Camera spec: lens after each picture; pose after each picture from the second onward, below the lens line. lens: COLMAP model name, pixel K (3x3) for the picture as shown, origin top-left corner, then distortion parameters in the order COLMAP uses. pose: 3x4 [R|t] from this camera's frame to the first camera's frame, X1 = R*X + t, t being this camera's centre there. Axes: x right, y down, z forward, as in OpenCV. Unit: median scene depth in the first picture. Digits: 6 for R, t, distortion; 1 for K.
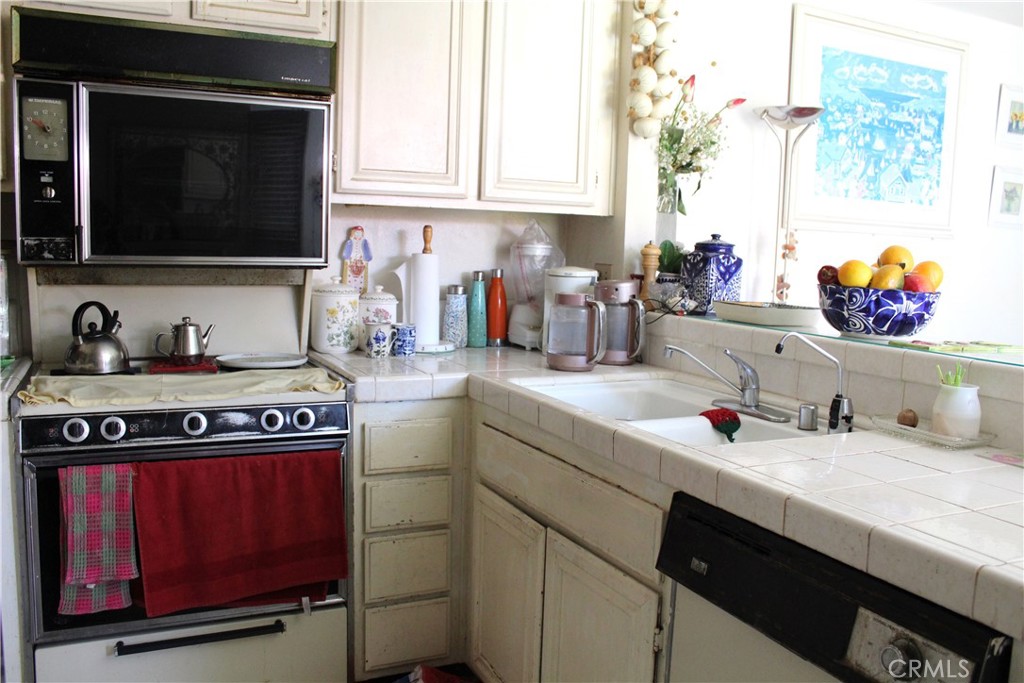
lens RADIAL K [[843.5, 0, 494.2], [0, 843.5, 345.0], [0, 0, 1]] dist [-0.168281, 0.157507]
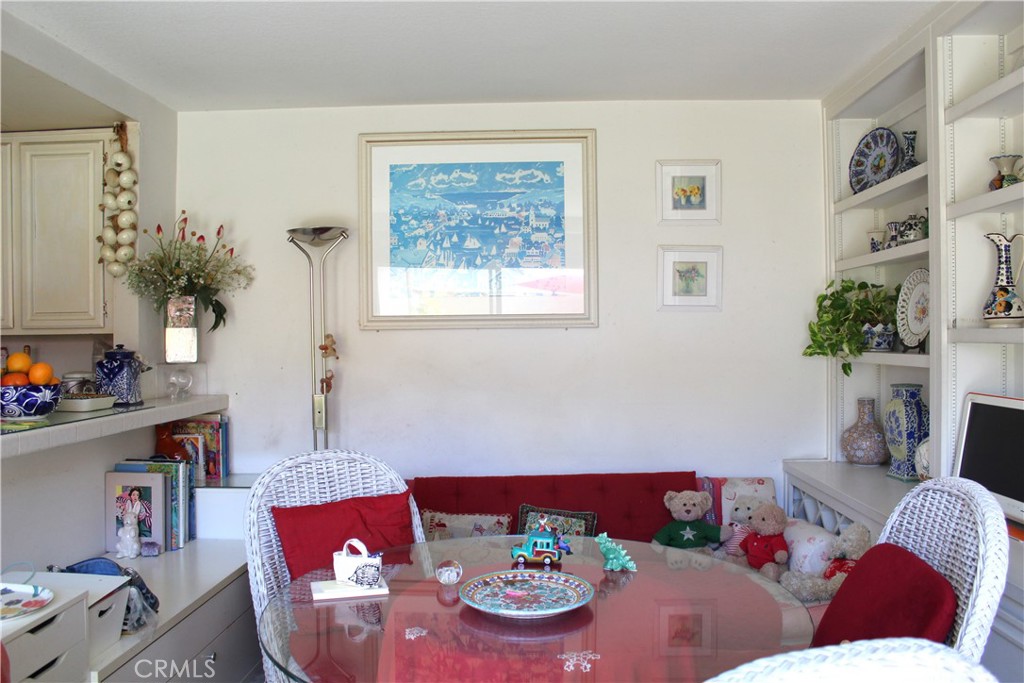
lens RADIAL K [[843.5, 0, 494.2], [0, 843.5, 345.0], [0, 0, 1]] dist [-0.168281, 0.157507]
pose [[0.876375, -0.035869, -0.480291, 1.016817], [-0.020378, 0.993569, -0.111384, 0.002389], [0.481198, 0.107401, 0.870008, 0.091758]]
